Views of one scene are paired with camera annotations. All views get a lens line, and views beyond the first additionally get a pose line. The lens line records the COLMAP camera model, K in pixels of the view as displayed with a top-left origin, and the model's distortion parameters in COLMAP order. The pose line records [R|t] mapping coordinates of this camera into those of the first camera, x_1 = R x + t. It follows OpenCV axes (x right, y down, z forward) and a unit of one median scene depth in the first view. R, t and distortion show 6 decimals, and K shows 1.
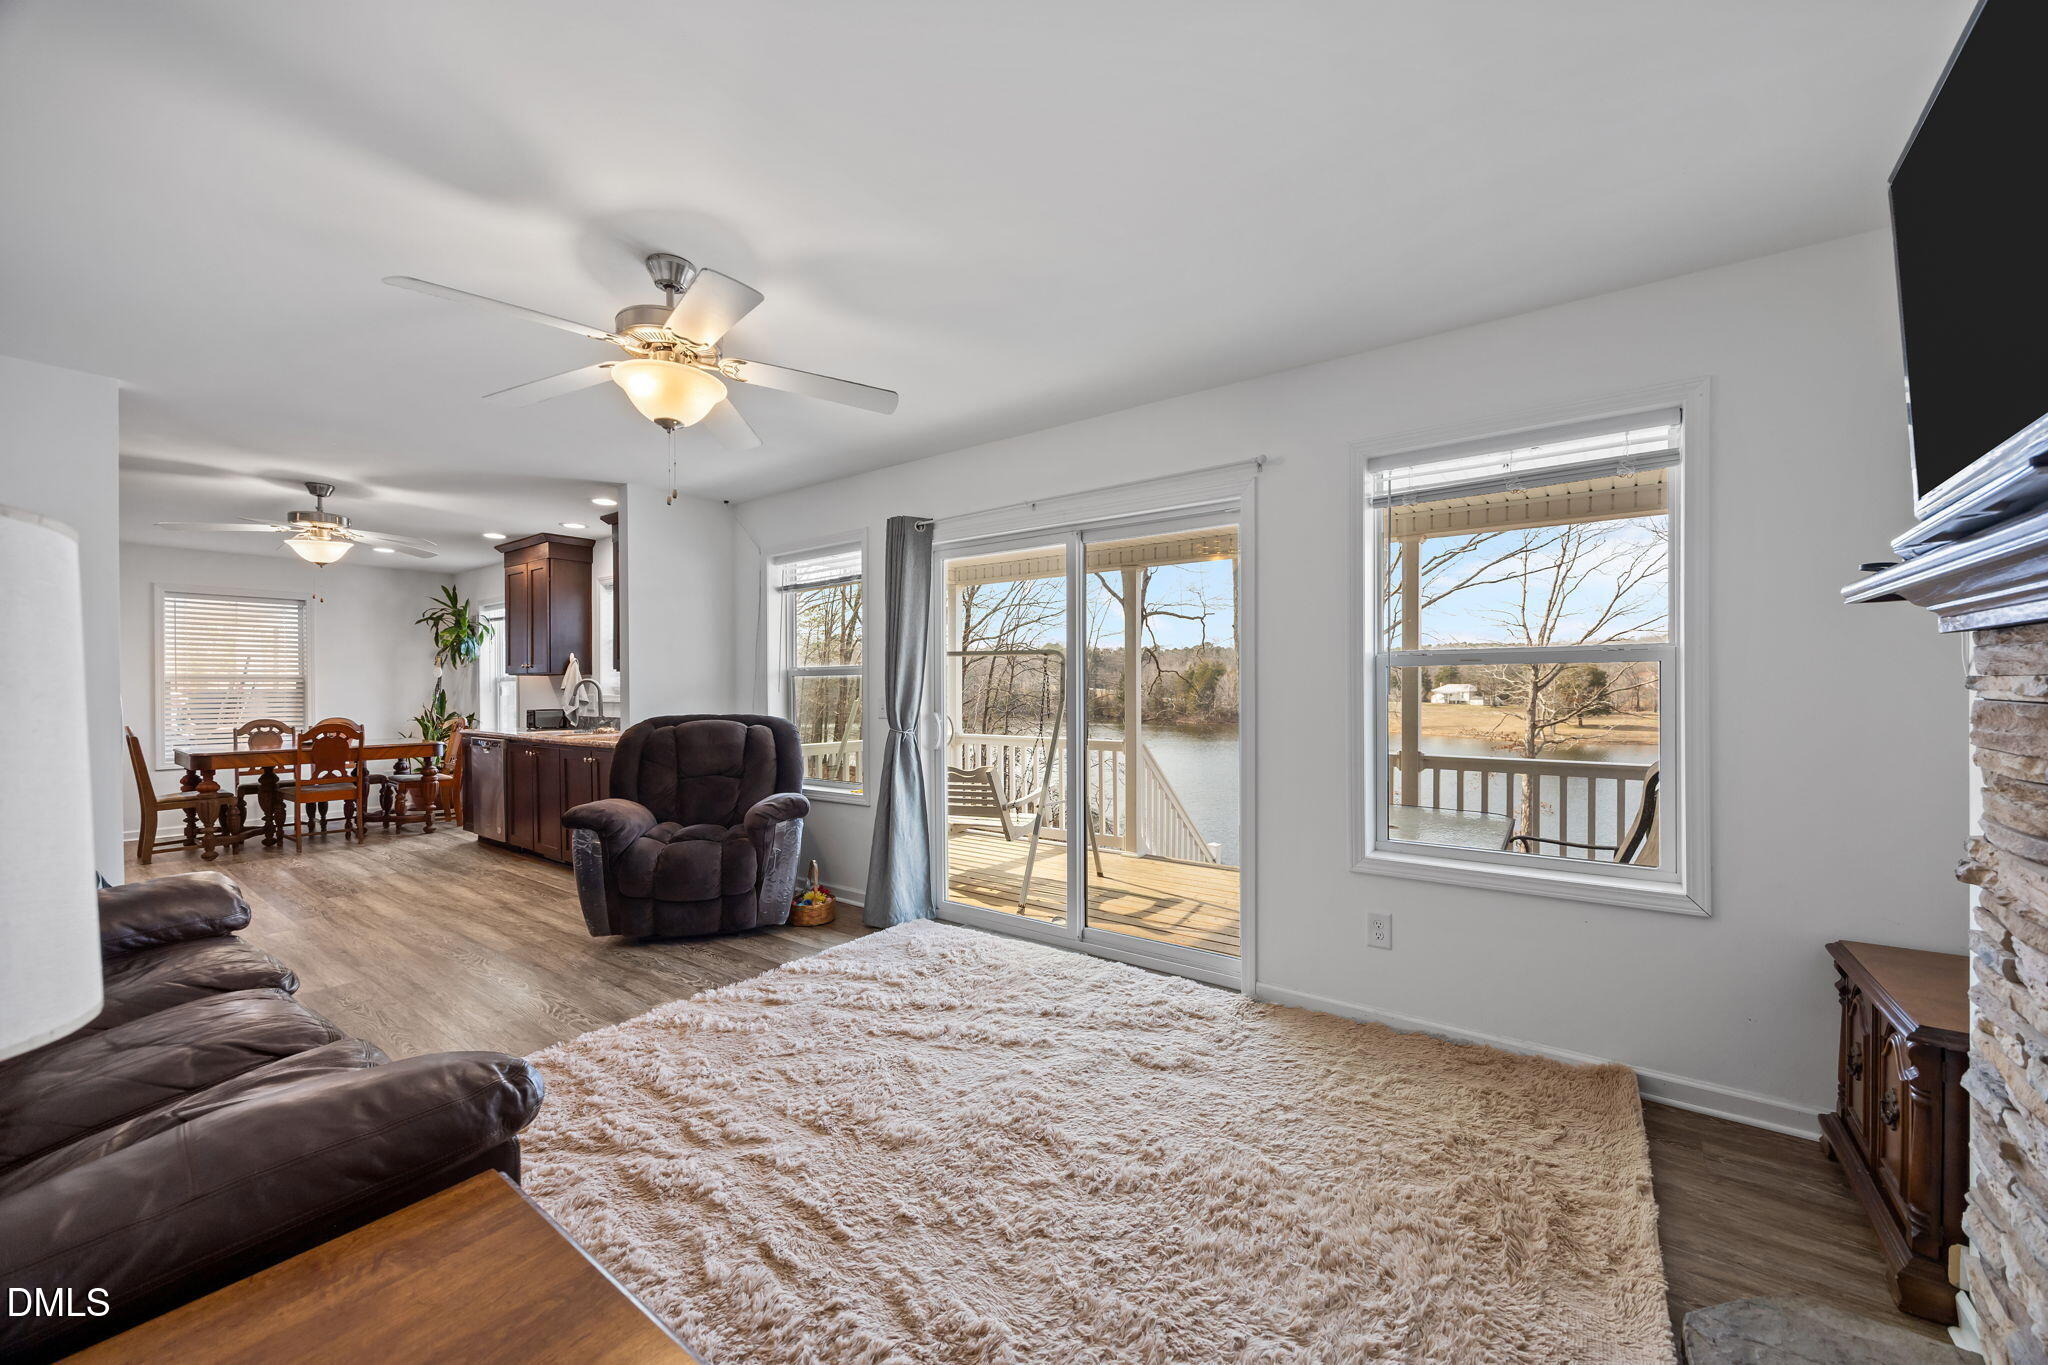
lens RADIAL K [[782.4, 0, 1041.5], [0, 782.4, 684.8], [0, 0, 1]] dist [-0.000619, -0.000058]
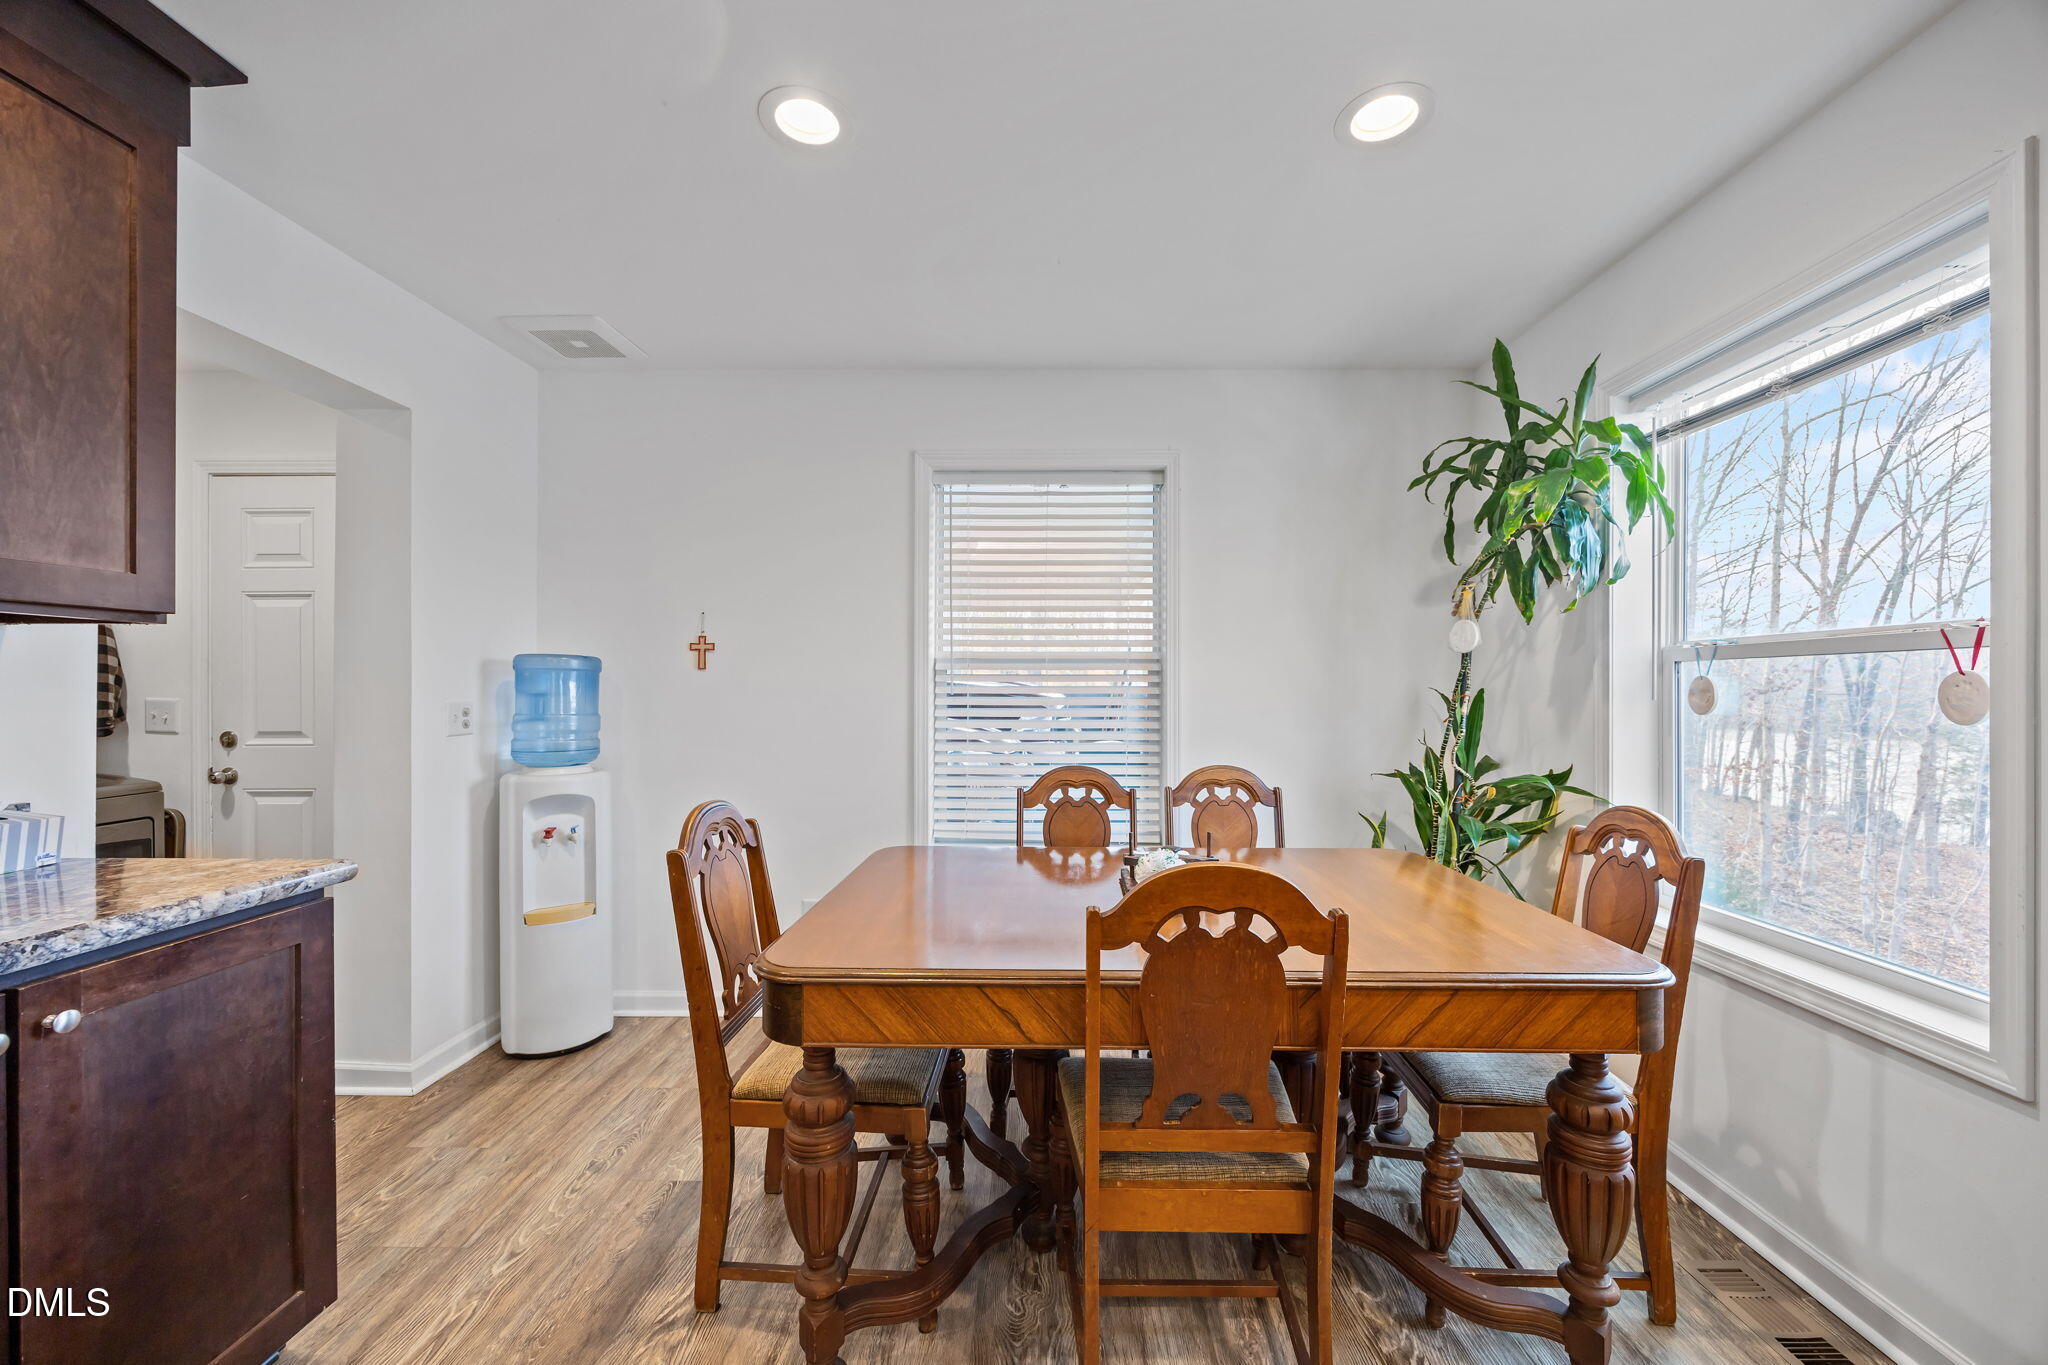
lens RADIAL K [[782.4, 0, 1033.5], [0, 782.4, 687.9], [0, 0, 1]] dist [-0.000619, -0.000058]
pose [[0.573413, 0.002116, -0.819264, -0.603017], [-0.005313, 0.999985, -0.001136, 0.006421], [0.819249, 0.005004, 0.573416, 0.662692]]
